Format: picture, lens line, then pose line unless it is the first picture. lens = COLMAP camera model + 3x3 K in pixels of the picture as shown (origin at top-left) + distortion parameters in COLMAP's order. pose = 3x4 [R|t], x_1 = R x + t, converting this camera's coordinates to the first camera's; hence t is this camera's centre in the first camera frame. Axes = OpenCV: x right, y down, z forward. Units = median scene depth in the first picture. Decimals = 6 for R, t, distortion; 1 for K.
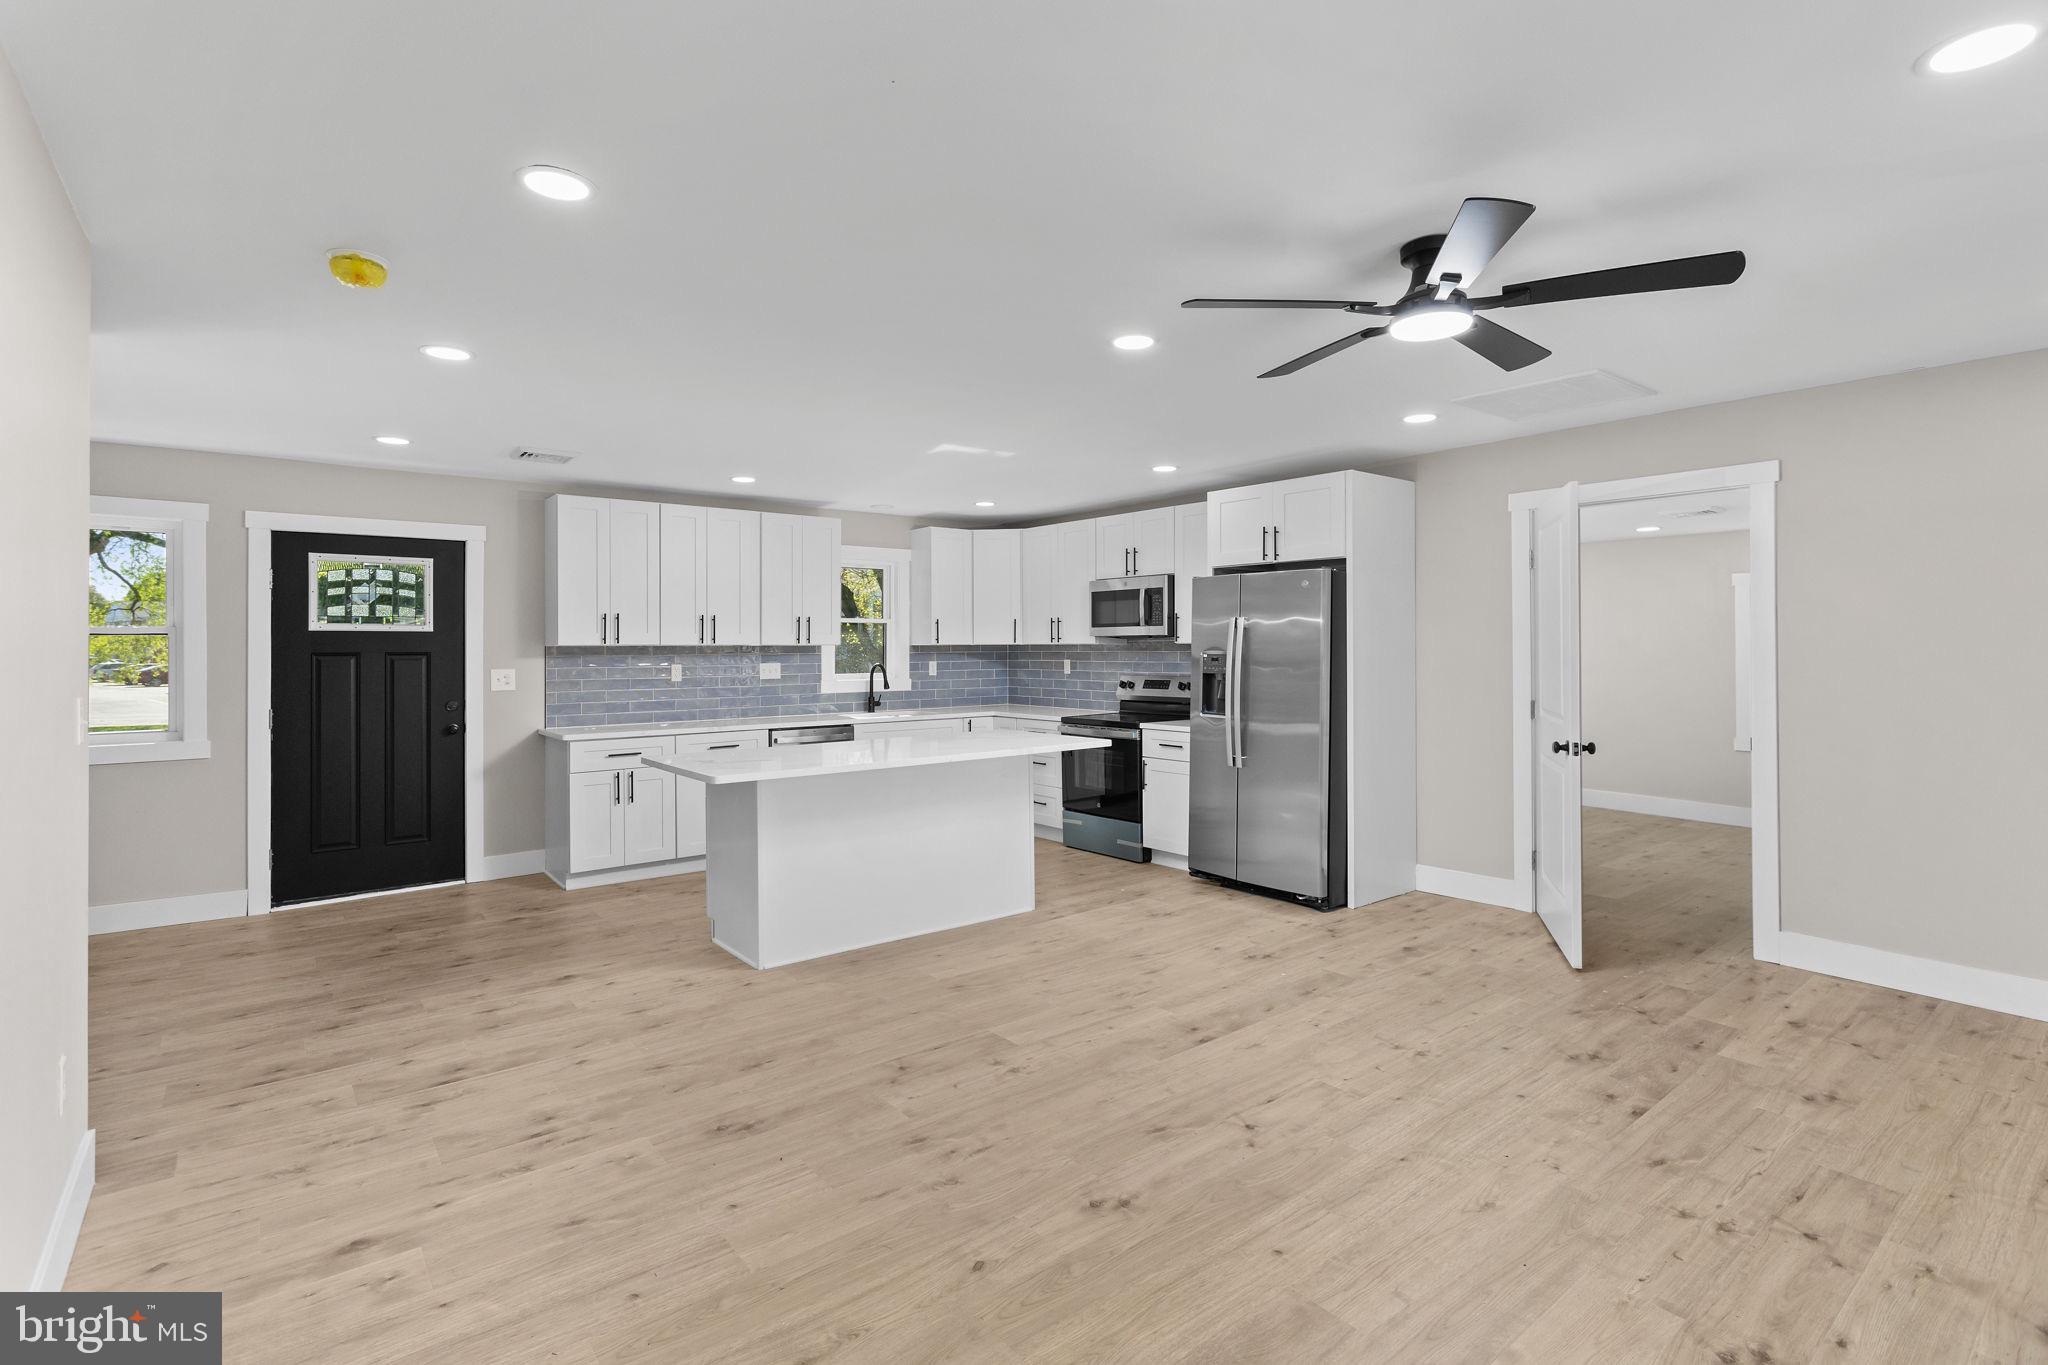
lens RADIAL K [[966.3, 0, 1021.6], [0, 966.3, 645.0], [0, 0, 1]] dist [0.000247, -0.000170]
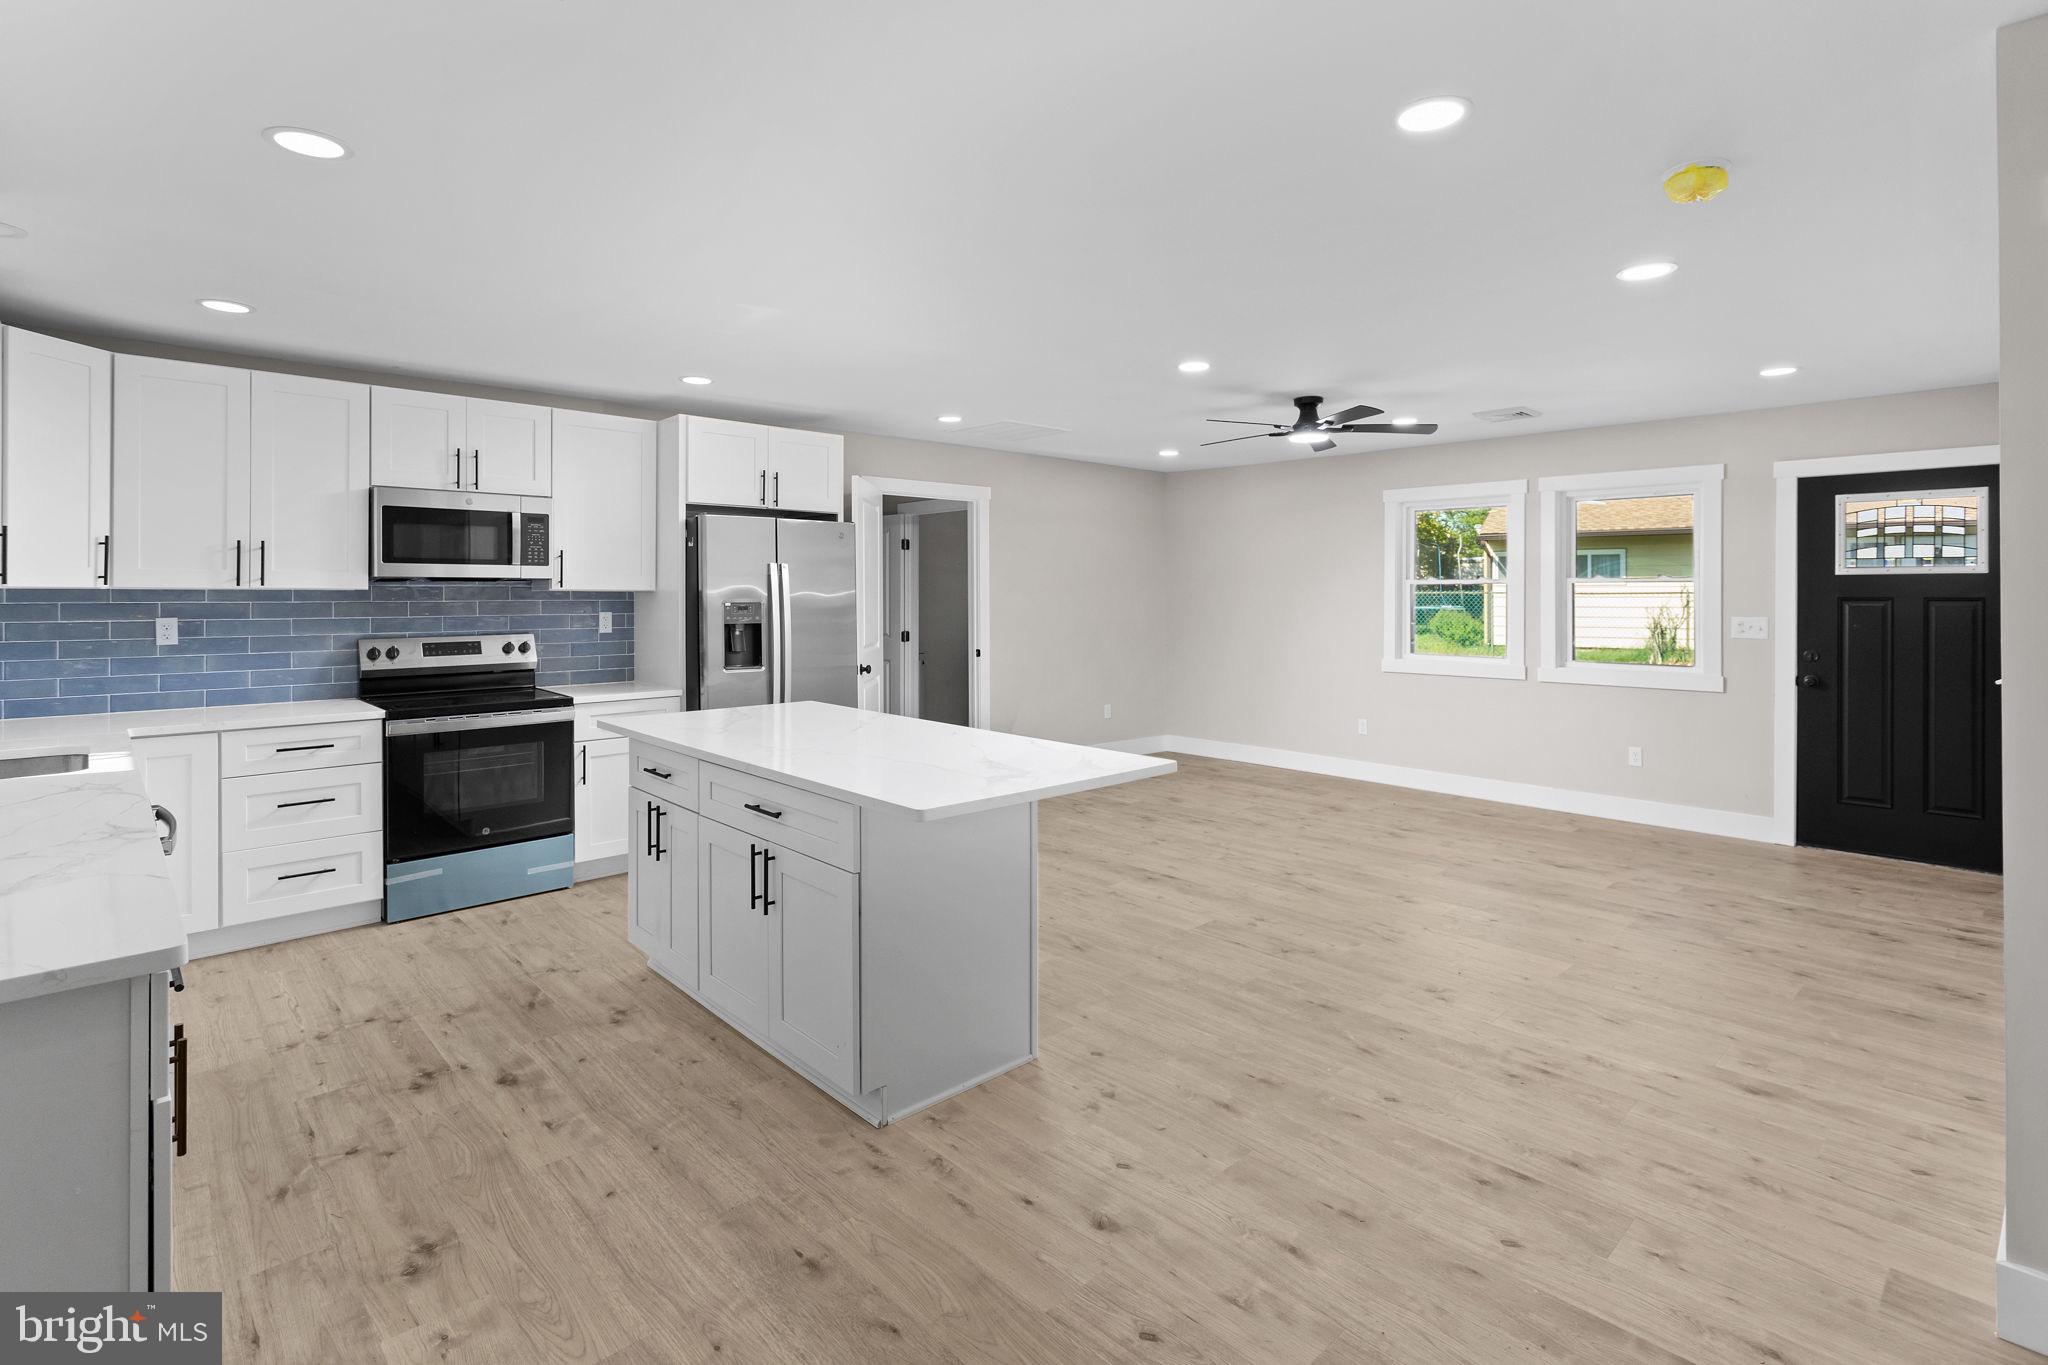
lens RADIAL K [[992.3, 0, 1018.8], [0, 992.3, 583.6], [0, 0, 1]] dist [0.003906, 0.001326]
pose [[-0.077433, 0.010934, 0.996938, -0.720010], [-0.002813, 0.999933, -0.011185, 0.001376], [-0.996994, -0.003671, -0.077397, 0.778519]]
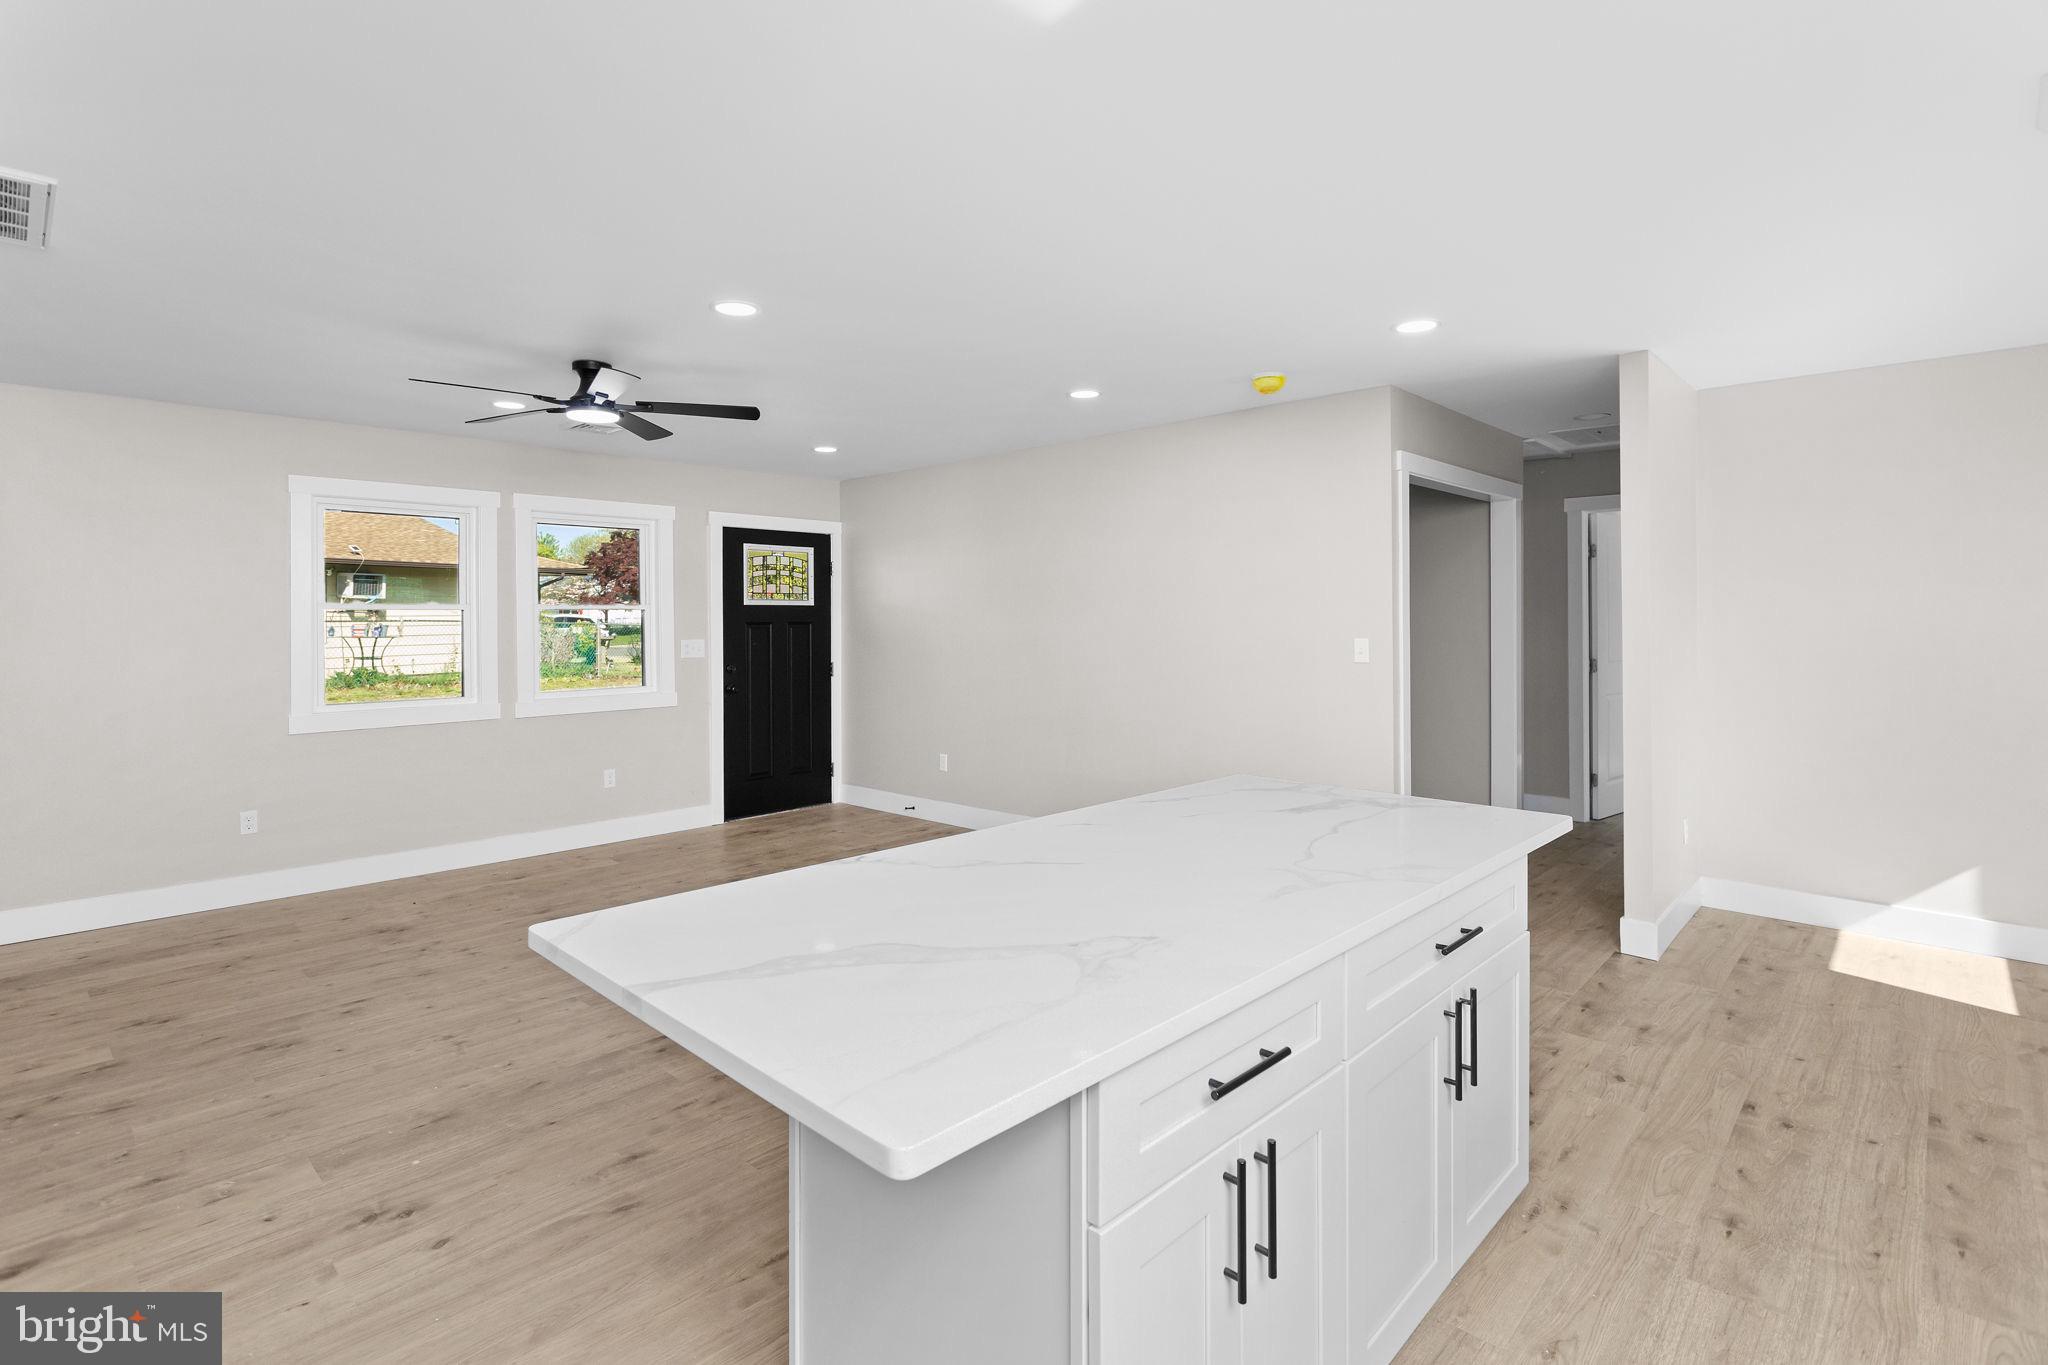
lens RADIAL K [[981.3, 0, 1030.9], [0, 981.3, 600.8], [0, 0, 1]] dist [0.015624, -0.000711]
pose [[-0.988653, 0.005586, -0.150116, -0.016024], [0.008168, 0.999829, -0.016589, -0.002051], [0.149998, -0.017627, -0.988529, 1.181833]]
